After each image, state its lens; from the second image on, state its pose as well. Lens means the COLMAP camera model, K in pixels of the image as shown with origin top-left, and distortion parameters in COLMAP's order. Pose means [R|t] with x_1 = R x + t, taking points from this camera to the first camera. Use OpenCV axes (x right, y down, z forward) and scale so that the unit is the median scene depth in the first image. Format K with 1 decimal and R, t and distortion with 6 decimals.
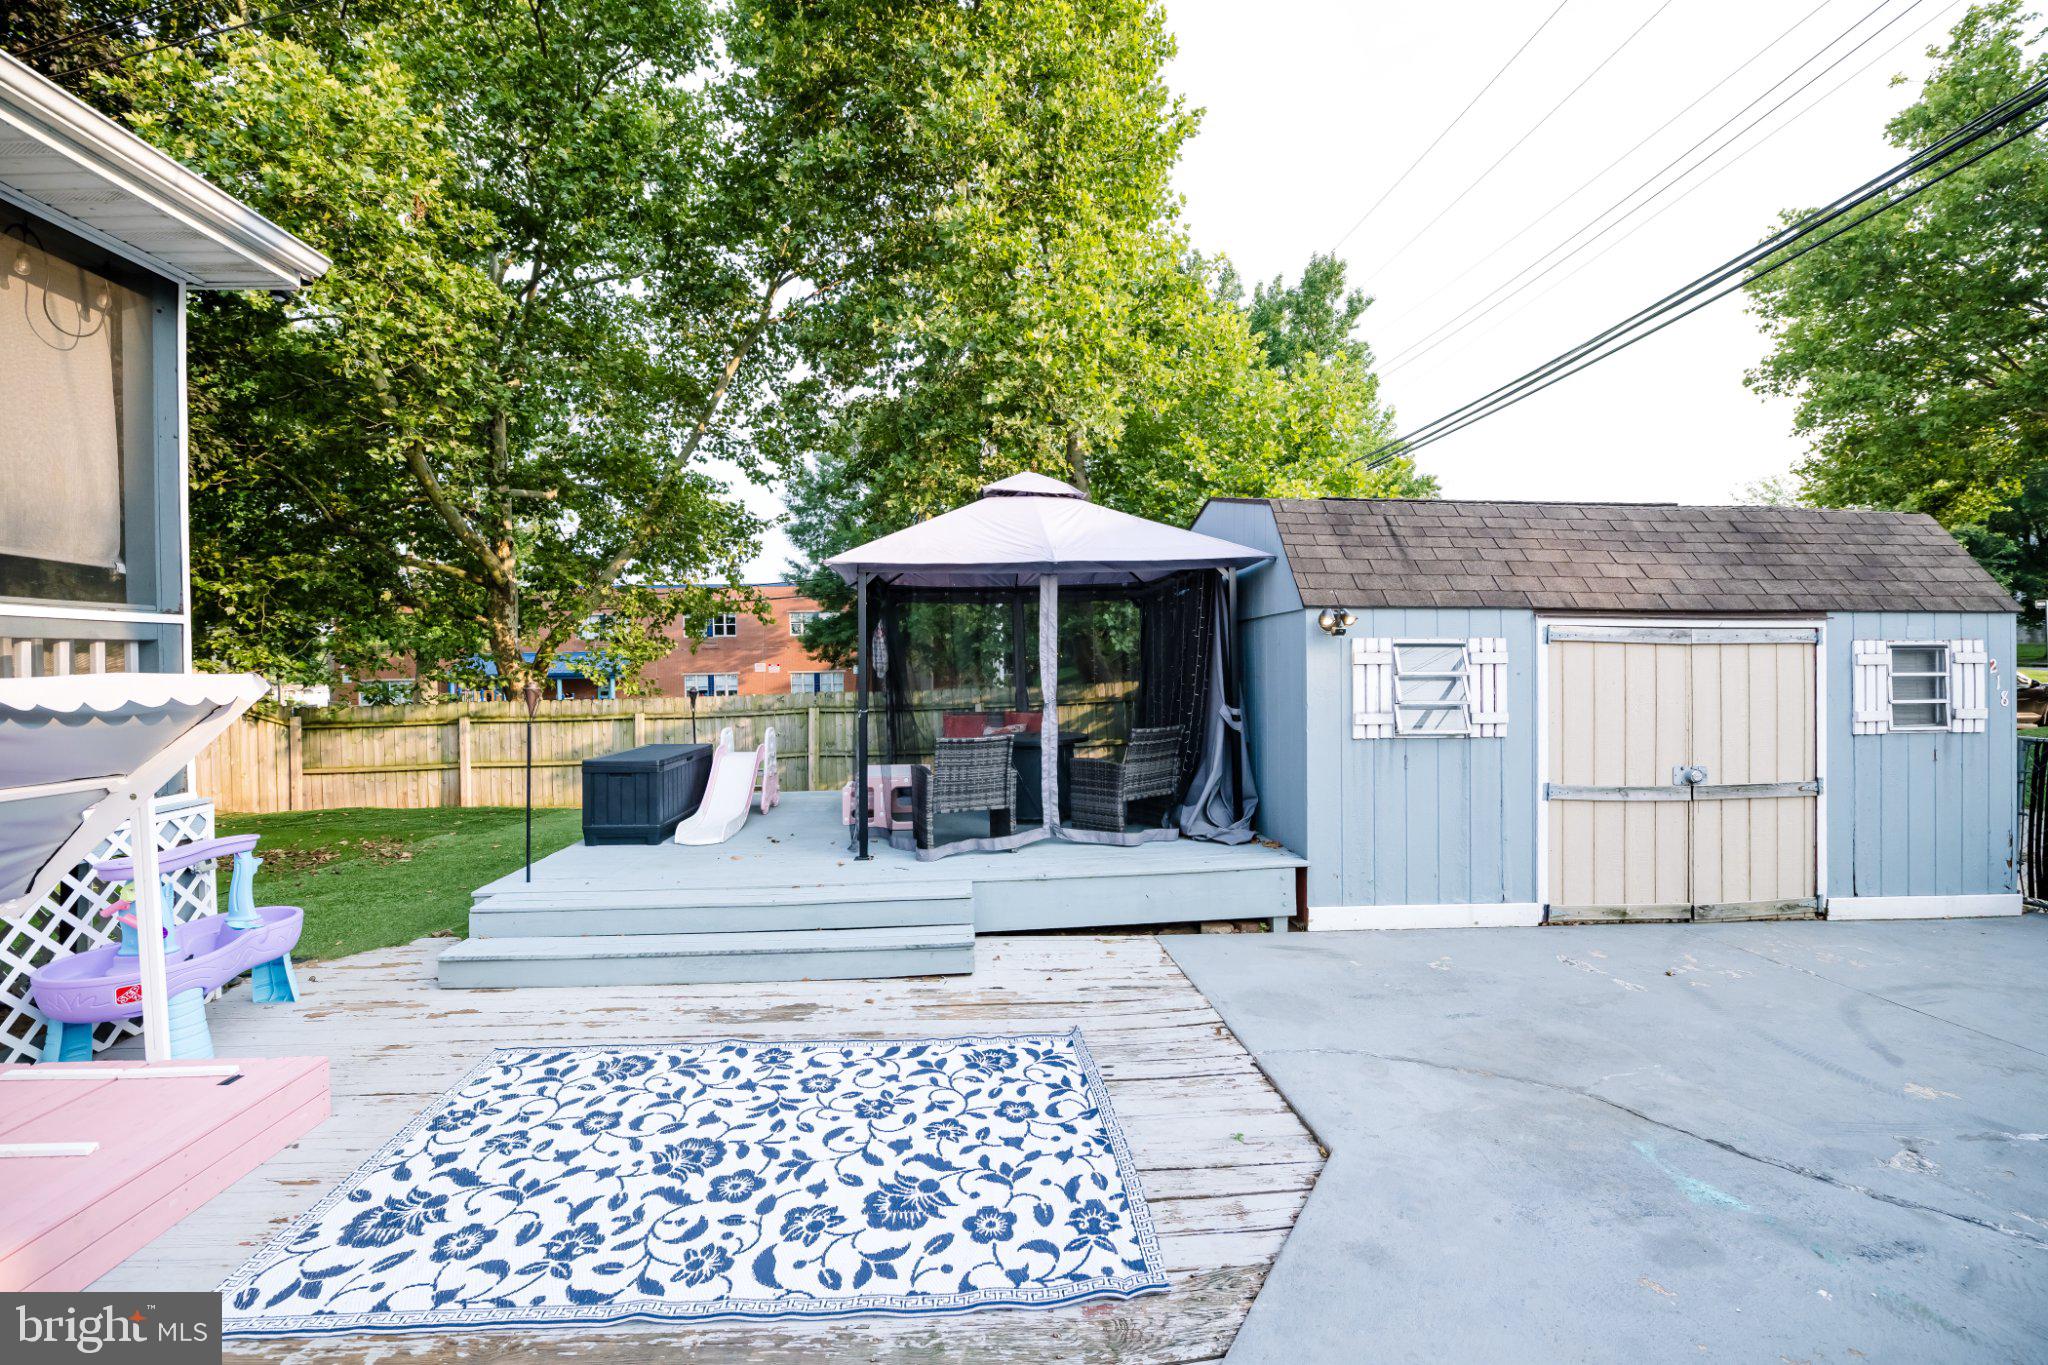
lens RADIAL K [[817.6, 0, 1026.2], [0, 817.6, 677.7], [0, 0, 1]] dist [-0.013061, -0.001973]
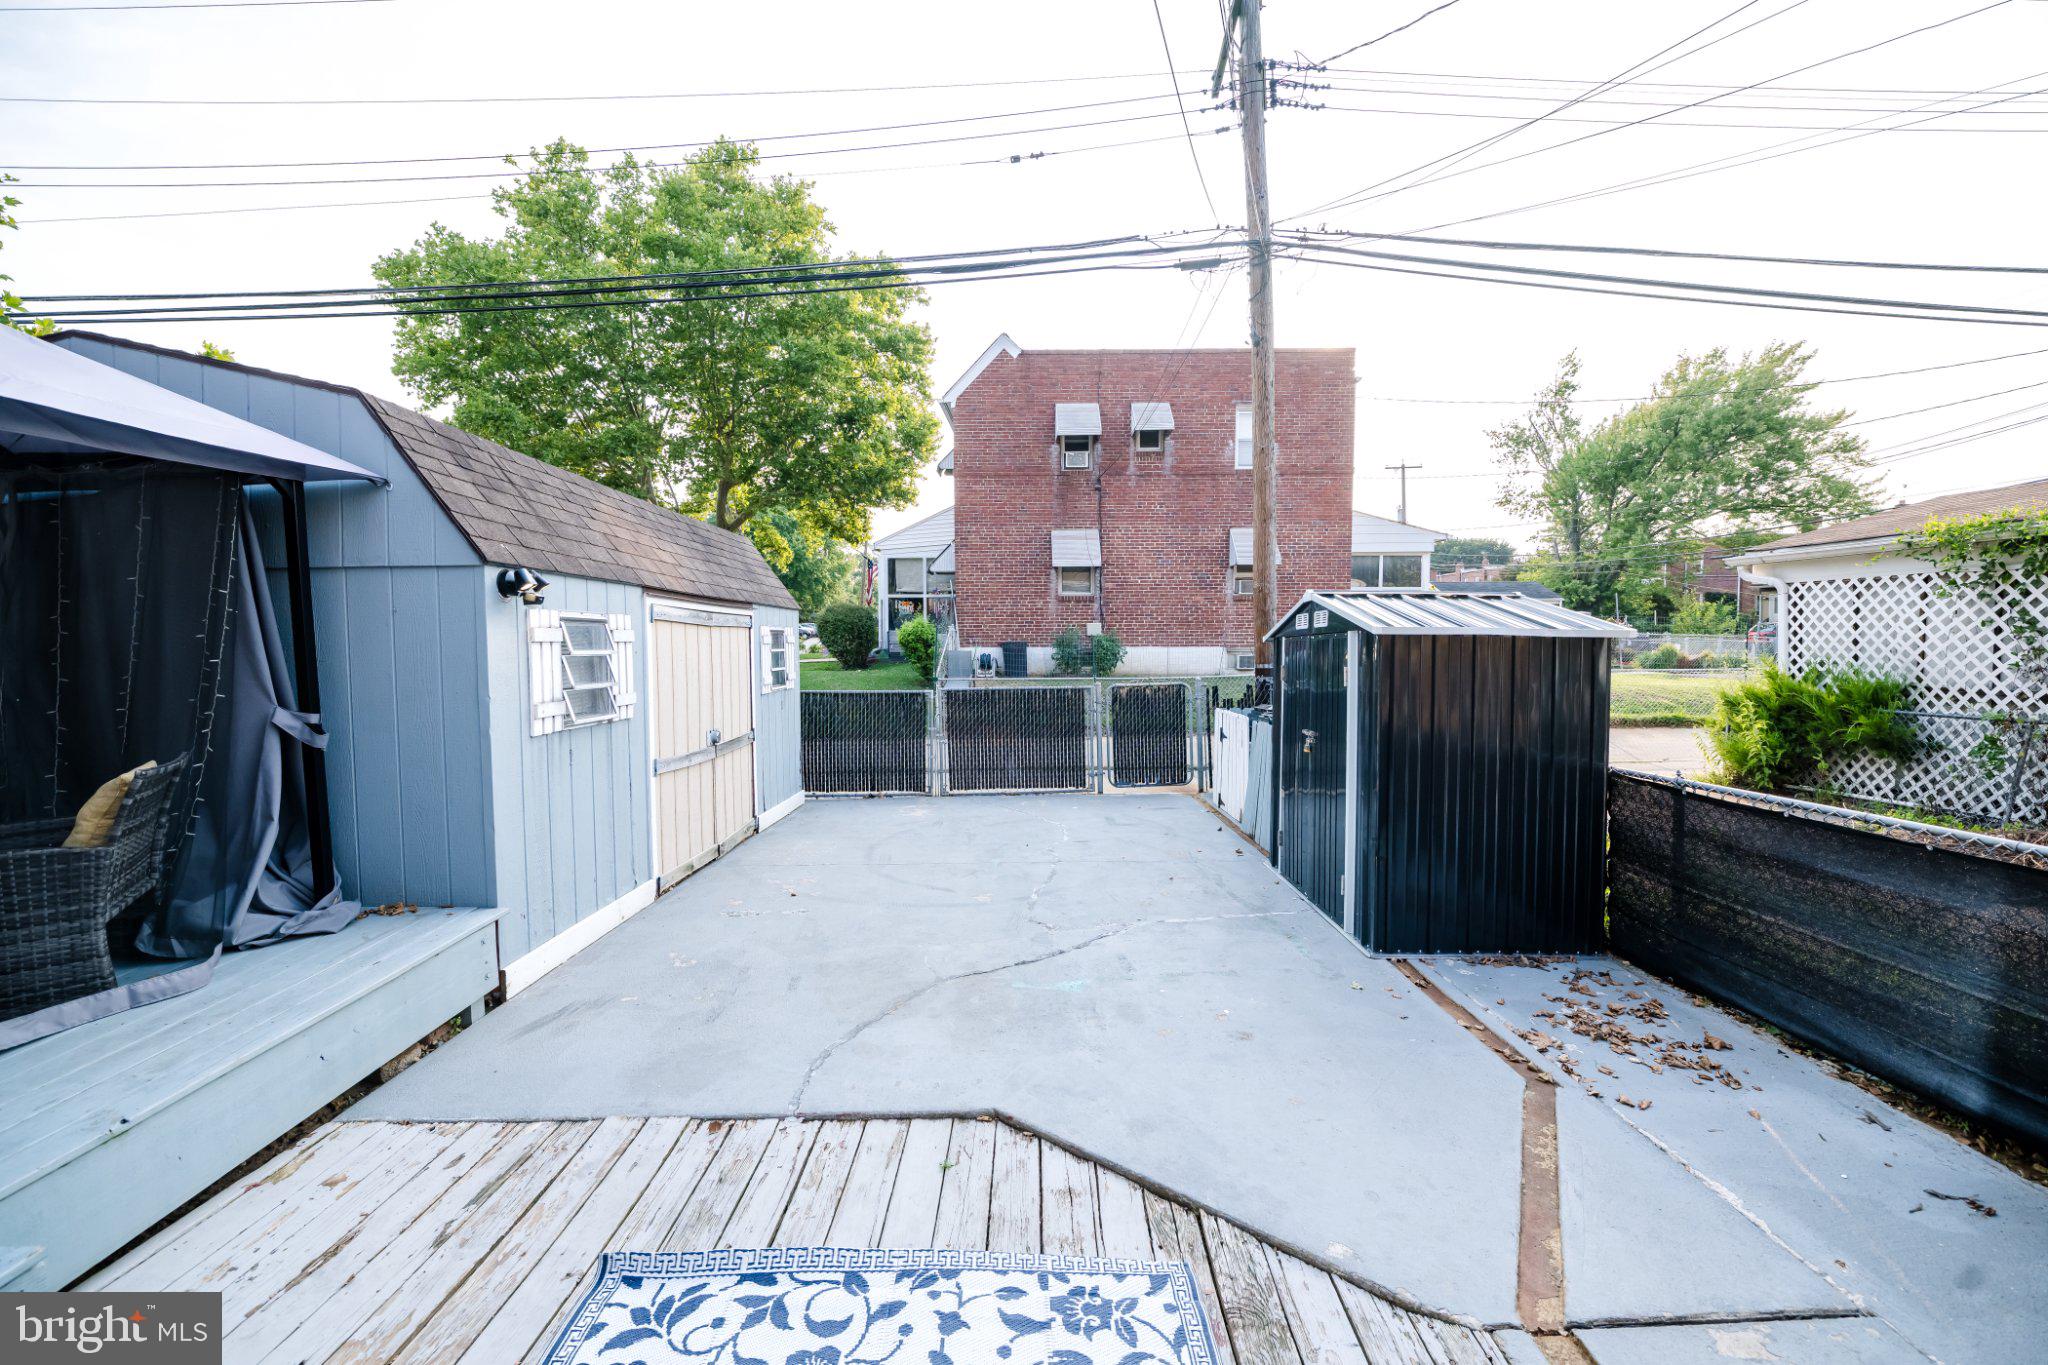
lens RADIAL K [[823.8, 0, 1014.6], [0, 823.8, 673.4], [0, 0, 1]] dist [-0.001452, -0.000309]
pose [[0.095946, -0.033213, 0.994832, -0.339122], [0.017057, 0.999351, 0.031718, -0.003404], [-0.995240, 0.013925, 0.096450, 0.452318]]
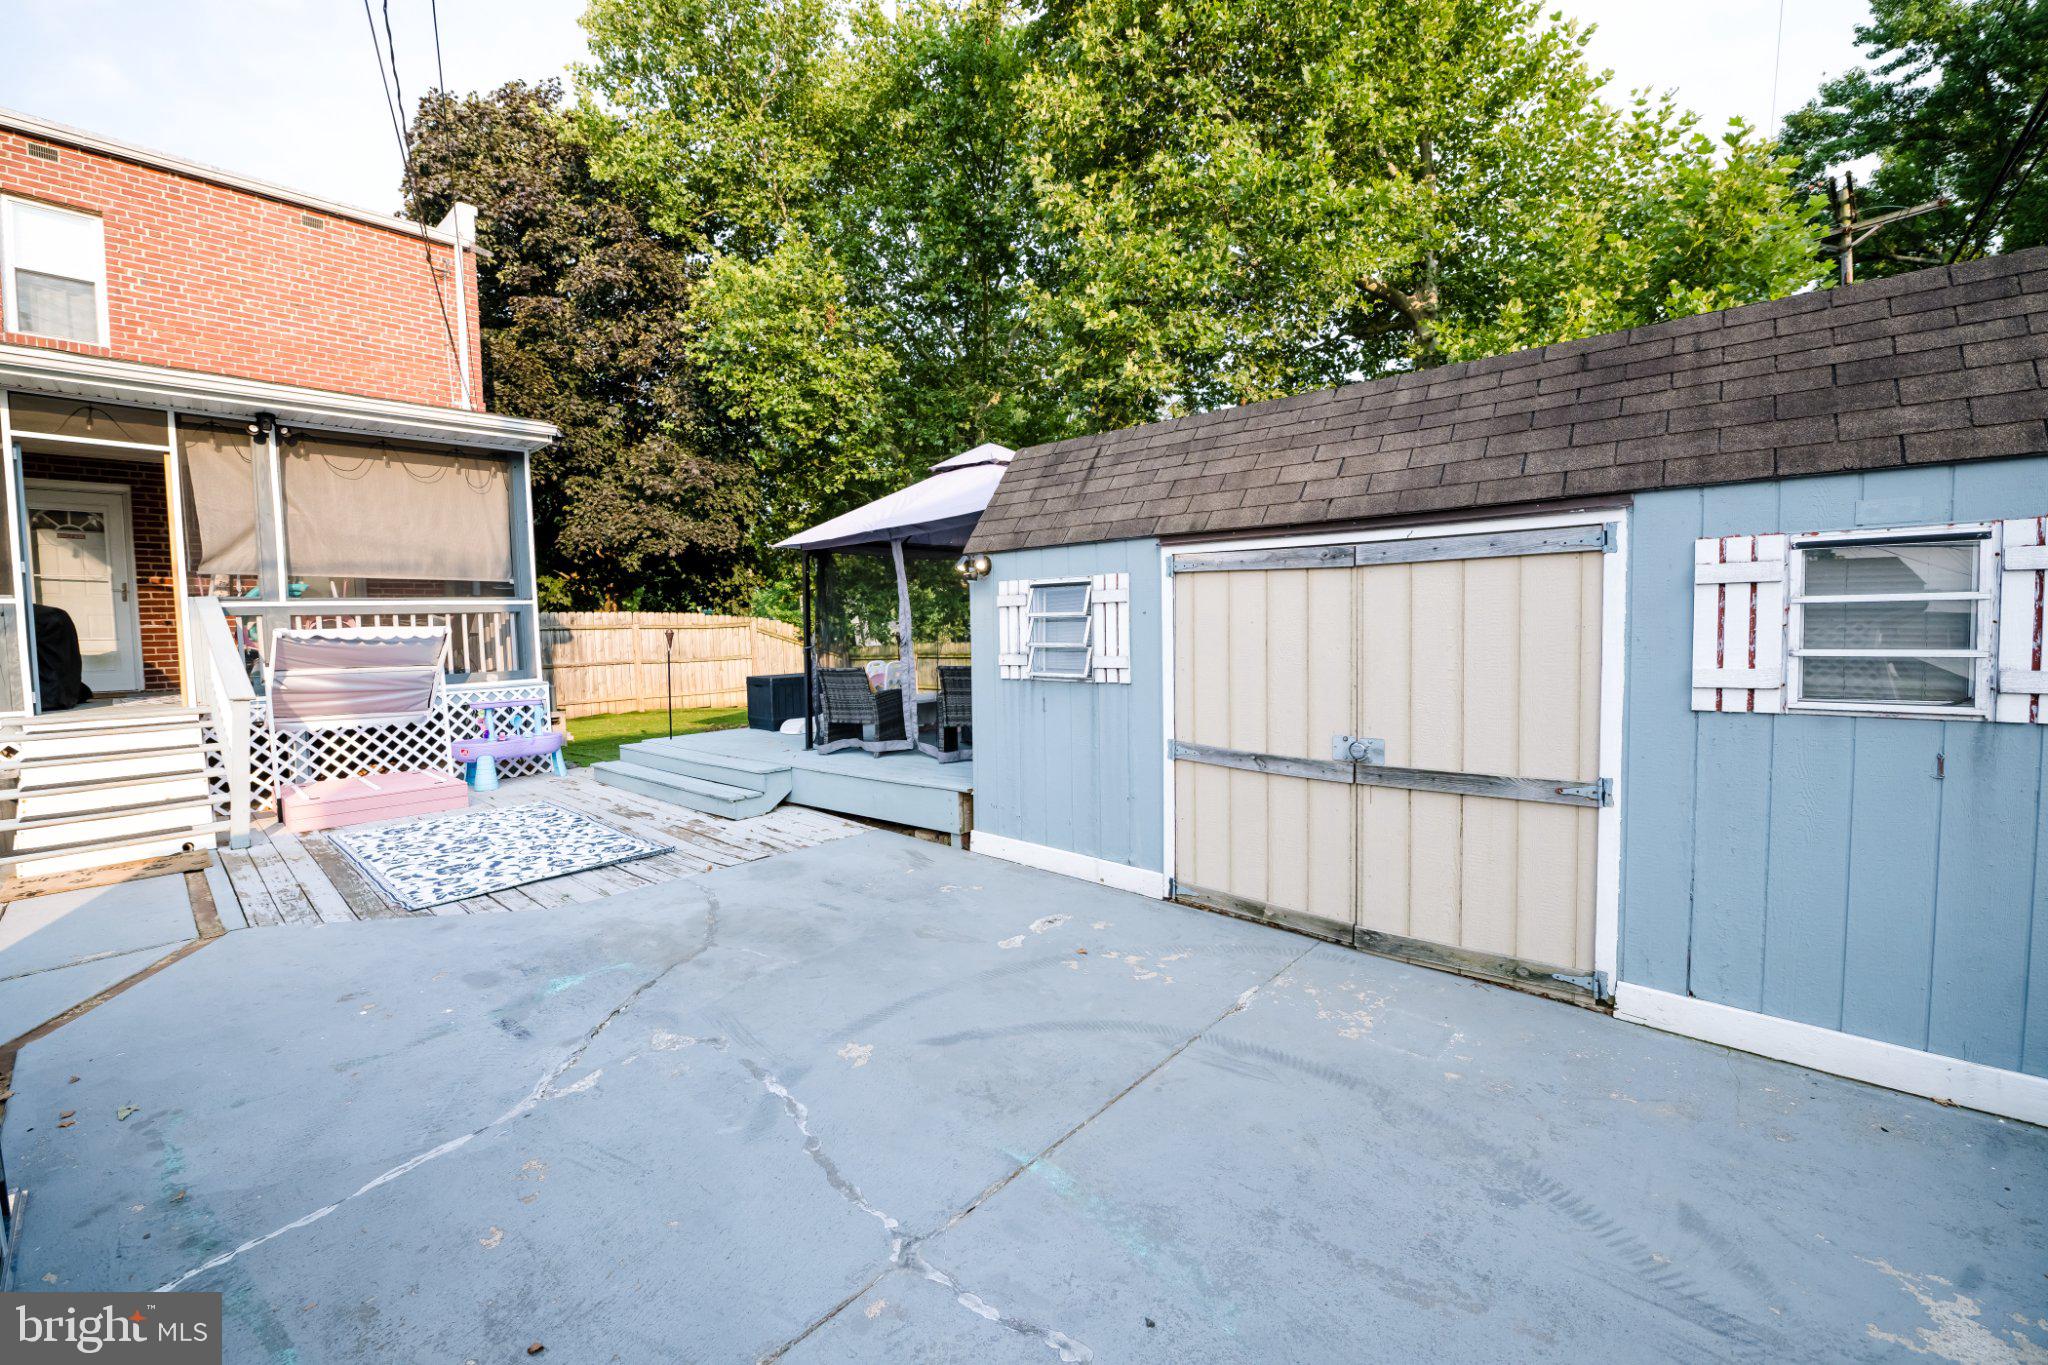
lens RADIAL K [[817.6, 0, 1026.2], [0, 817.6, 677.7], [0, 0, 1]] dist [-0.013061, -0.001973]
pose [[0.694116, 0.037233, -0.718899, 1.158131], [0.009405, 0.998107, 0.060774, 0.010470], [0.719801, -0.048946, 0.692452, 0.294420]]
